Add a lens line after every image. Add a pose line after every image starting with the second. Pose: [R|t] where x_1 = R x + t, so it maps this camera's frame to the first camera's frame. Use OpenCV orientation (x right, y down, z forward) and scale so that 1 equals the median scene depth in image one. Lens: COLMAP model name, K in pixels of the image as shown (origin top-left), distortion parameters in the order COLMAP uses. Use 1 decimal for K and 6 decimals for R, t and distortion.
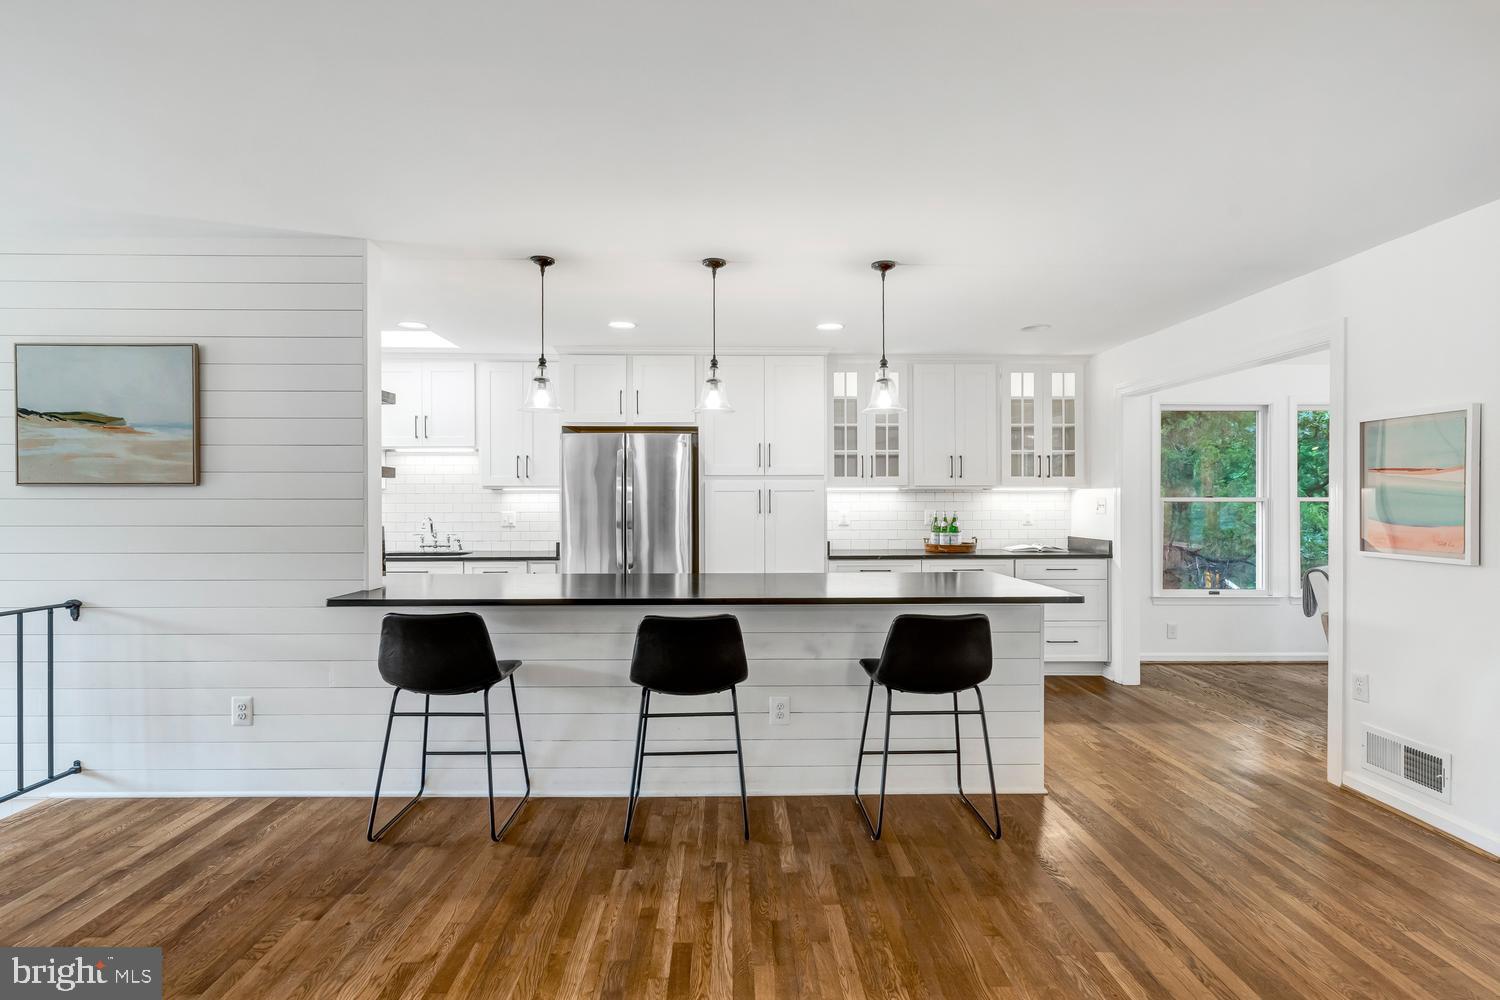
lens RADIAL K [[734.7, 0, 745.5], [0, 734.7, 503.9], [0, 0, 1]] dist [0.001871, 0.000192]
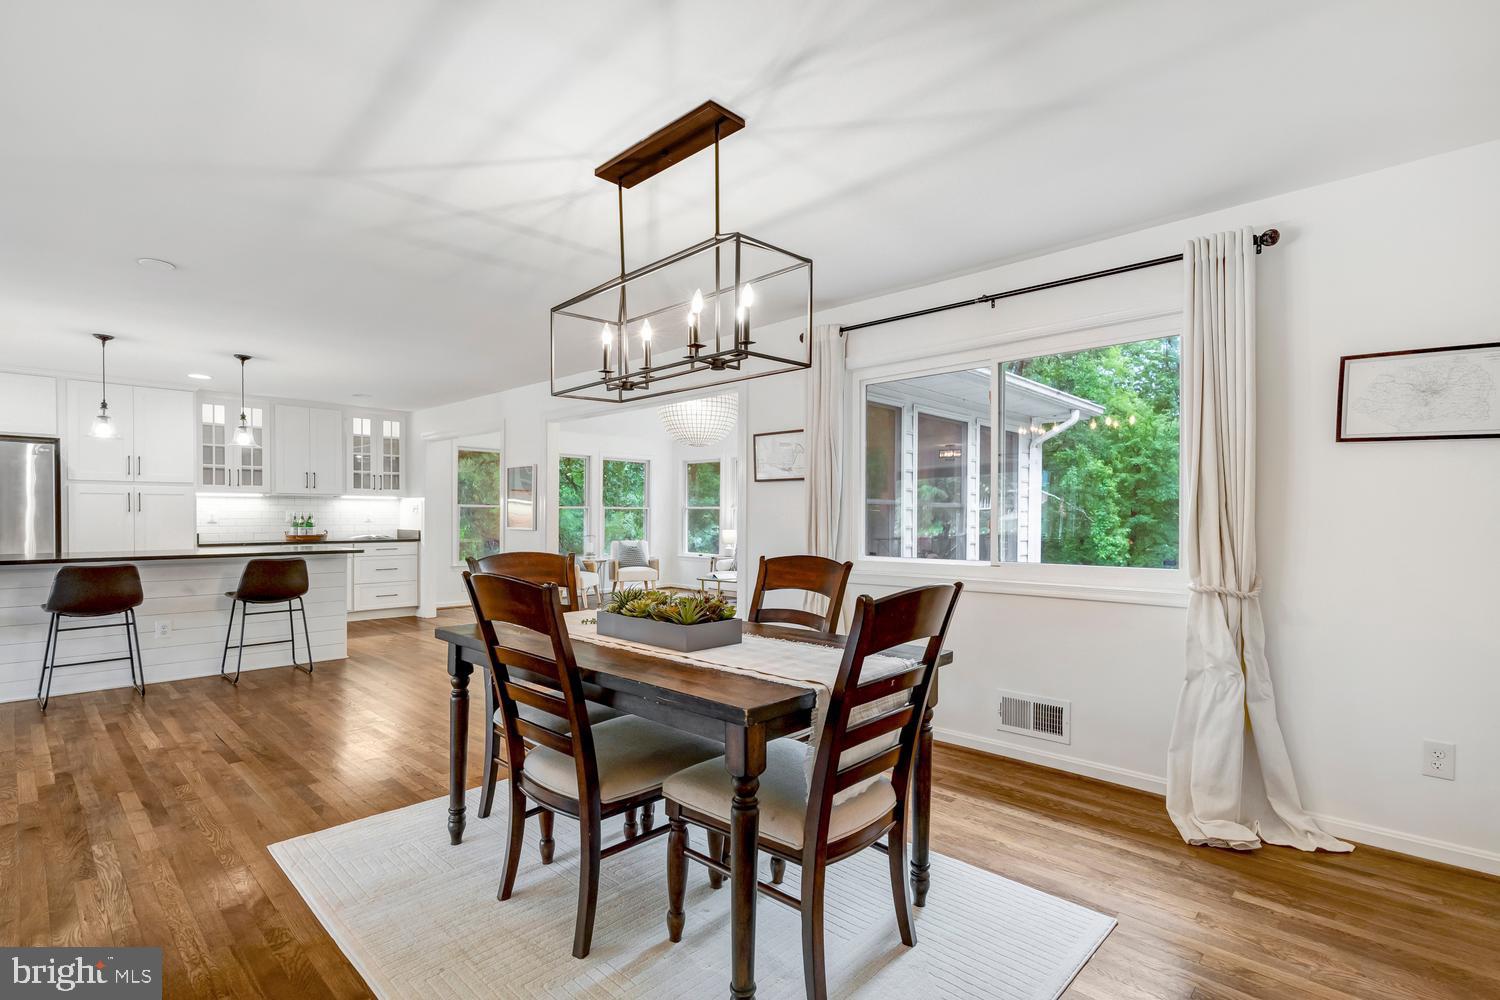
lens RADIAL K [[697.9, 0, 744.1], [0, 697.9, 520.0], [0, 0, 1]] dist [-0.001175, -0.001915]
pose [[0.705817, -0.002117, 0.708391, -0.076705], [-0.001879, 0.999986, 0.004860, 0.018211], [-0.708392, -0.004761, 0.705804, -0.546364]]
